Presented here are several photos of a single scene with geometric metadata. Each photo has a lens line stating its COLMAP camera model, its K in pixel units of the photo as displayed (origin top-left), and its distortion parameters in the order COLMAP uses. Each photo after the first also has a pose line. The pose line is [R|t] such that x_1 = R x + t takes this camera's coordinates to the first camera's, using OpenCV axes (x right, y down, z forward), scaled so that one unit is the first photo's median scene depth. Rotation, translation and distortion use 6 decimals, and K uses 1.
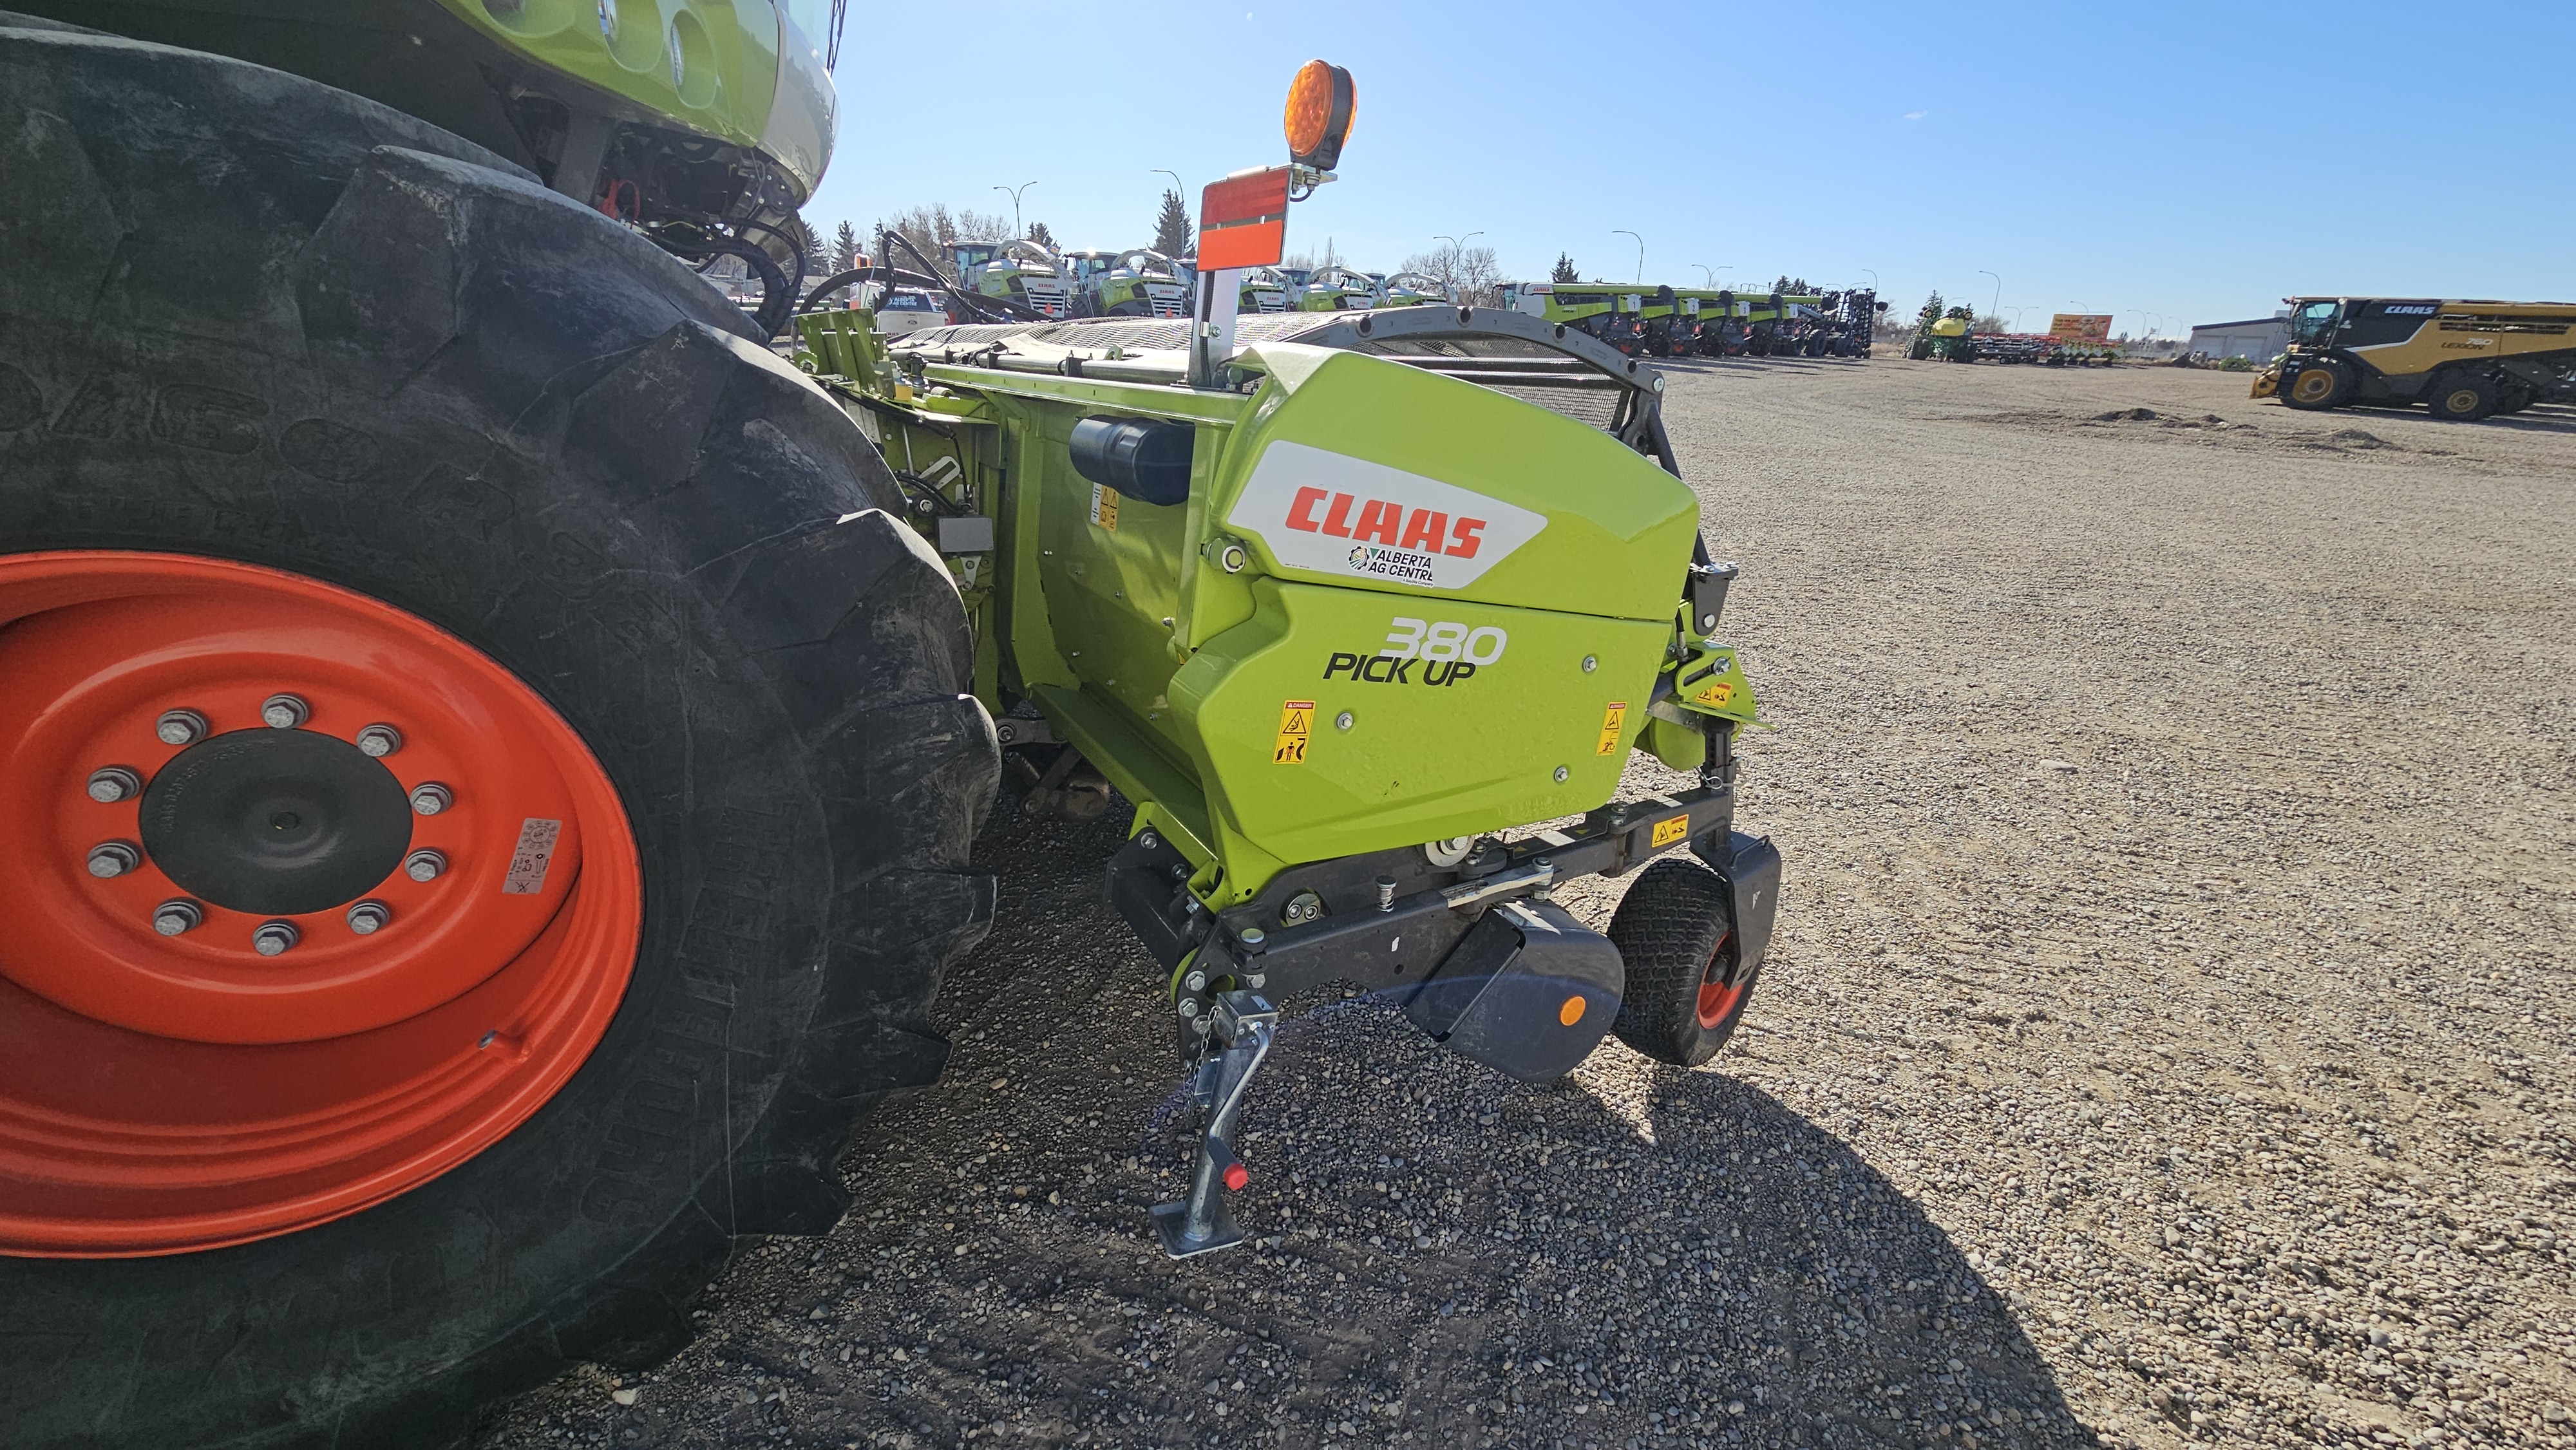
lens RADIAL K [[1054.0, 0, 1293.6], [0, 1054.0, 730.7], [0, 0, 1]] dist [-0.001959, -0.000312]
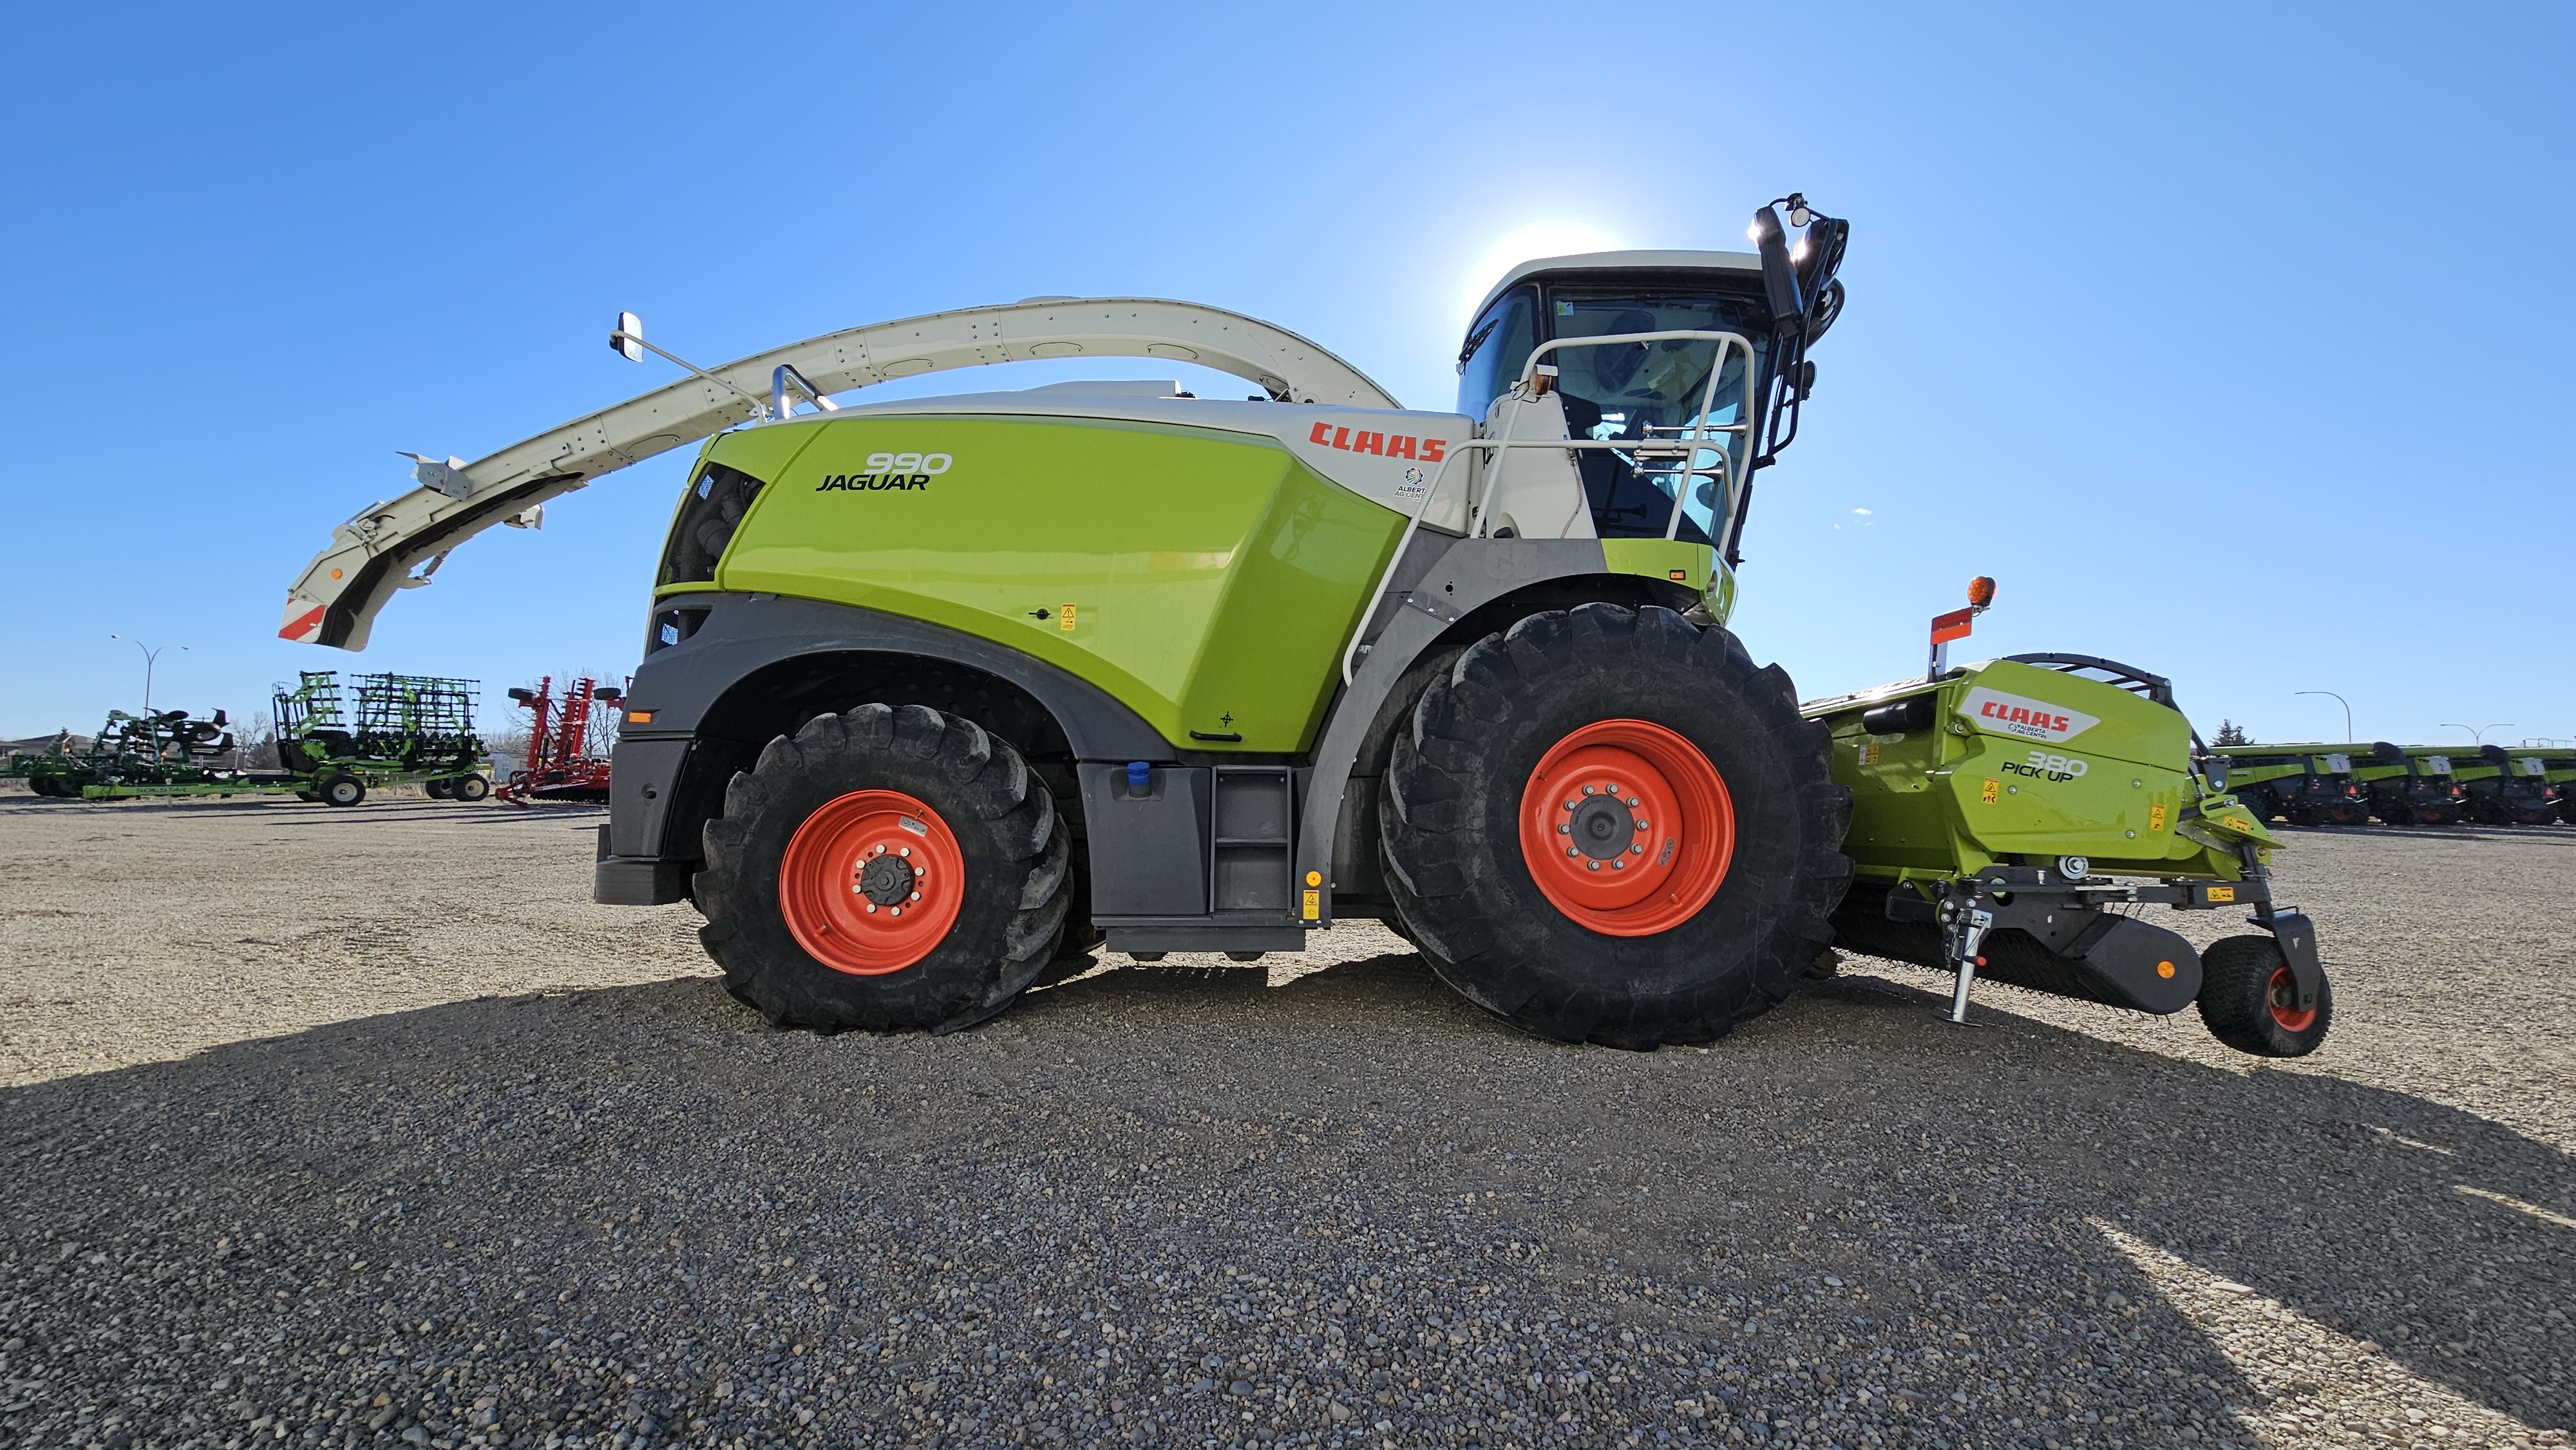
lens RADIAL K [[1054.0, 0, 1282.3], [0, 1054.0, 724.8], [0, 0, 1]] dist [-0.001959, -0.000312]
pose [[0.875234, -0.055531, -0.480502, -0.275762], [-0.159039, 0.905119, -0.394293, 1.177219], [0.456807, 0.421517, 0.783359, -1.963819]]
